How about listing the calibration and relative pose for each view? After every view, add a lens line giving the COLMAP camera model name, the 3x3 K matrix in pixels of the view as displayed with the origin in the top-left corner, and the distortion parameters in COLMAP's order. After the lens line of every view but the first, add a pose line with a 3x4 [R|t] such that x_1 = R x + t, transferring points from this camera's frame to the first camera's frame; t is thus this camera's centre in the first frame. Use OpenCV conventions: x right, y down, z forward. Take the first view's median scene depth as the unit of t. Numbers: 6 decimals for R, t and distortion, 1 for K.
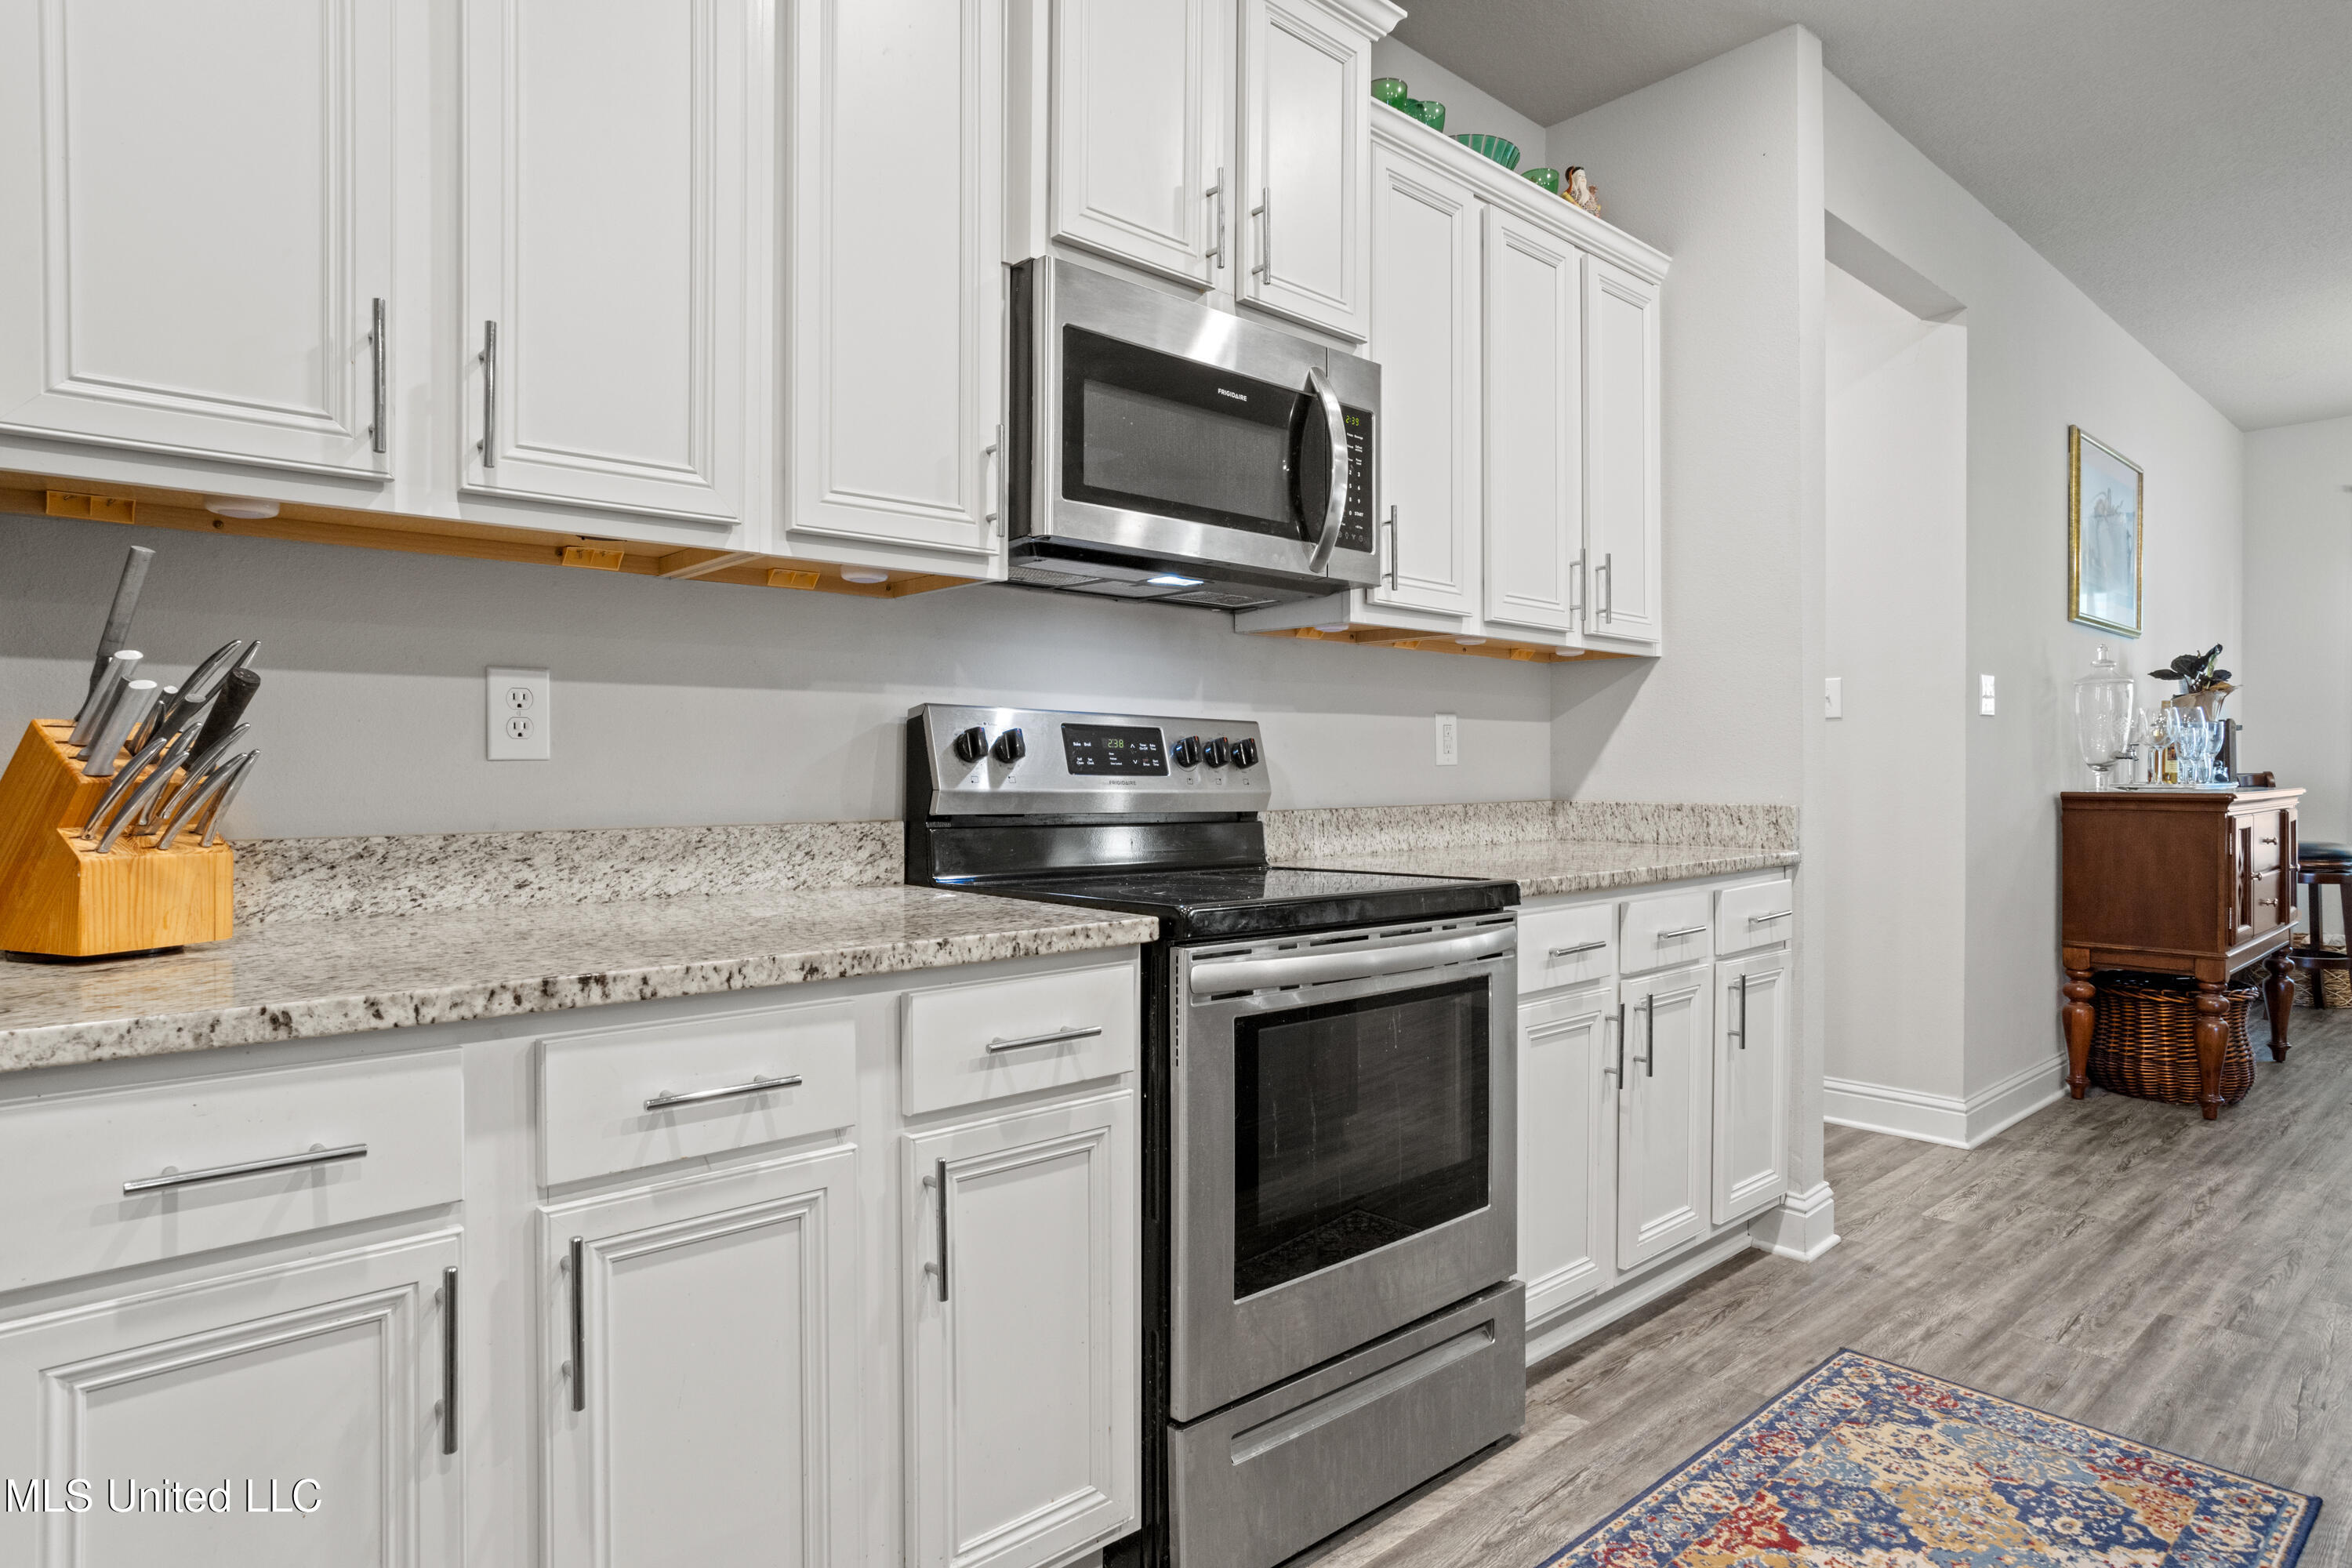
lens RADIAL K [[1312.7, 0, 1163.0], [0, 1312.7, 790.3], [0, 0, 1]] dist [-0.050451, 0.034425]
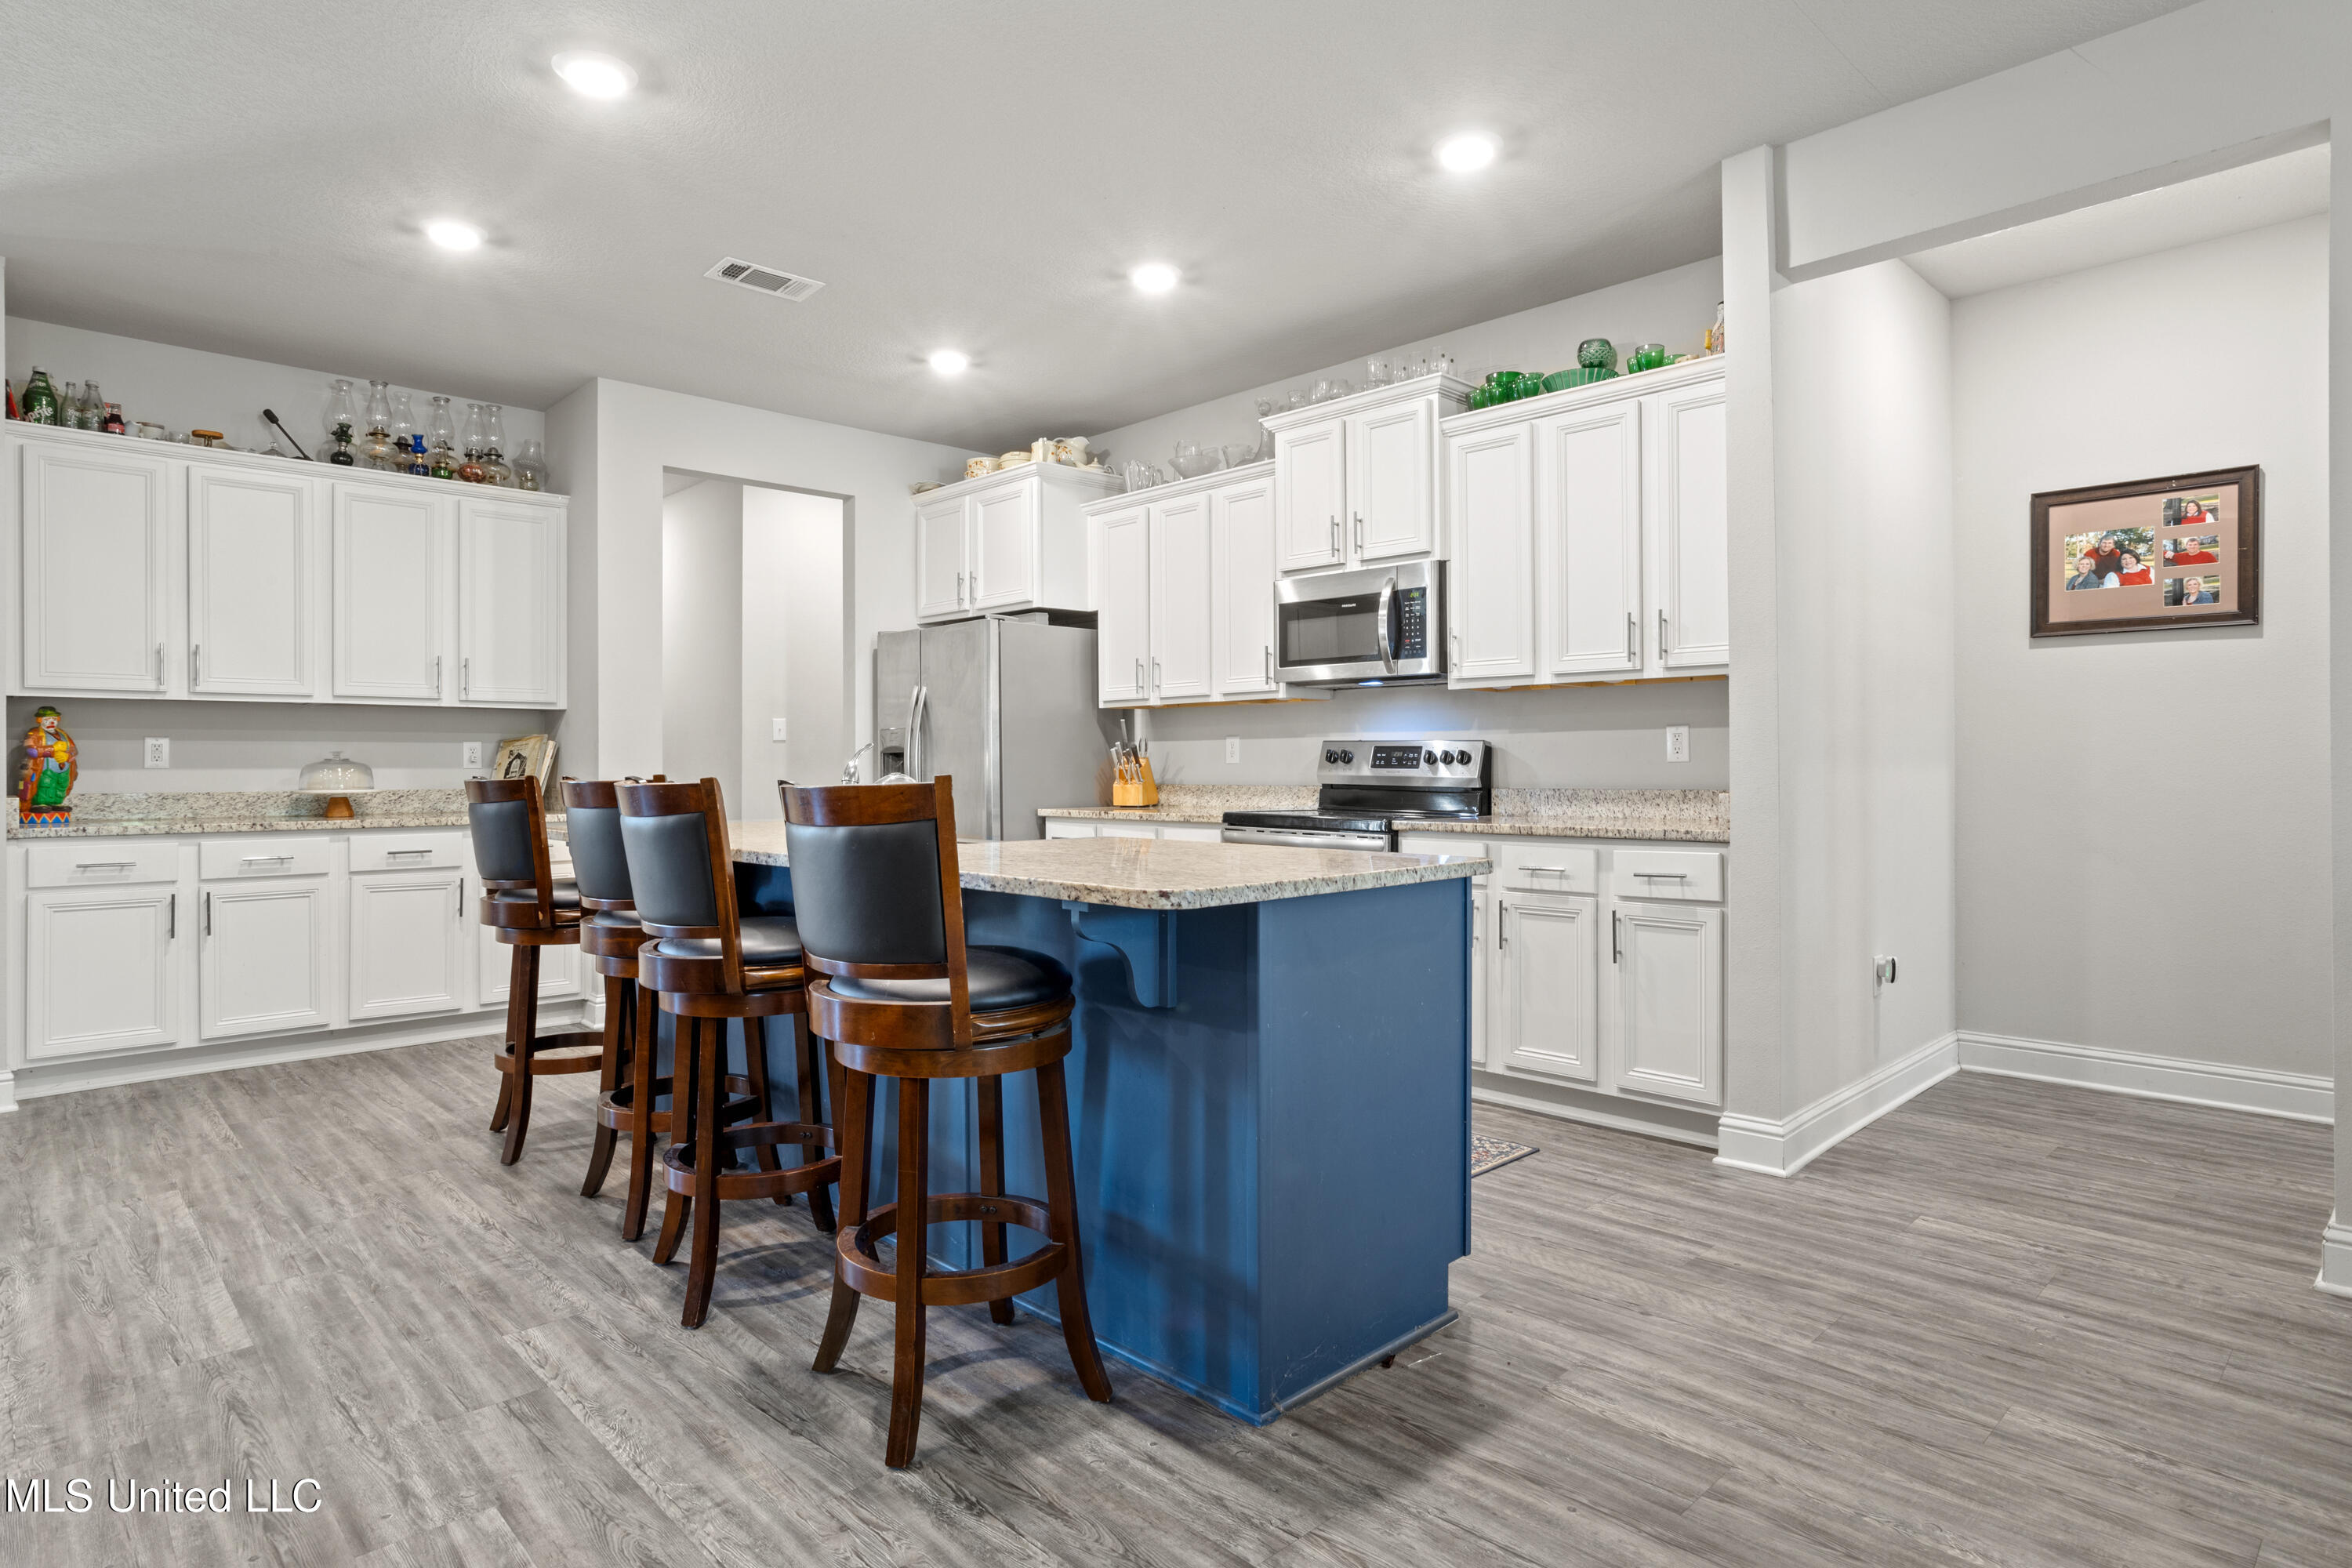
lens RADIAL K [[1249.4, 0, 1171.4], [0, 1249.4, 764.8], [0, 0, 1]] dist [-0.050951, 0.038340]
pose [[0.047372, -0.002114, -0.998875, 2.275474], [-0.010852, 0.999938, -0.002631, -0.009207], [0.998818, 0.010964, 0.047346, 0.582092]]
